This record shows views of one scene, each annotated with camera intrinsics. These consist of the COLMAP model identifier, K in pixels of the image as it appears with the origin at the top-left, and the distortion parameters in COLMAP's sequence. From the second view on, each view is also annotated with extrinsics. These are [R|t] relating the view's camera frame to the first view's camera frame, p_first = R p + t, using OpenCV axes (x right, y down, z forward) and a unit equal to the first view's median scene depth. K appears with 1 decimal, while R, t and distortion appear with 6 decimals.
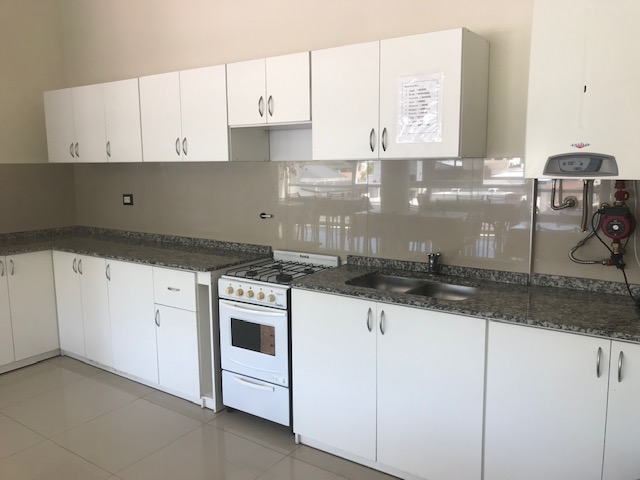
lens RADIAL K [[542.9, 0, 319.7], [0, 542.9, 246.2], [0, 0, 1]] dist [-0.029308, -0.000253]
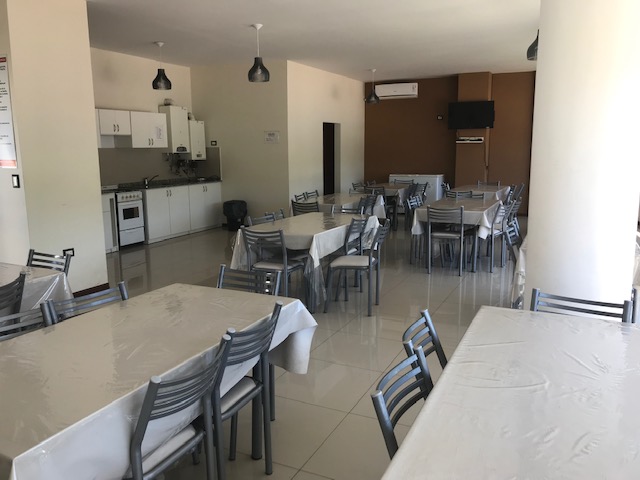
lens RADIAL K [[542.9, 0, 323.4], [0, 542.9, 241.0], [0, 0, 1]] dist [-0.029308, -0.000253]
pose [[-0.131351, -0.161747, 0.978052, -2.944157], [0.156751, 0.970799, 0.181599, -0.038751], [-0.978865, 0.177164, -0.102161, 0.362684]]
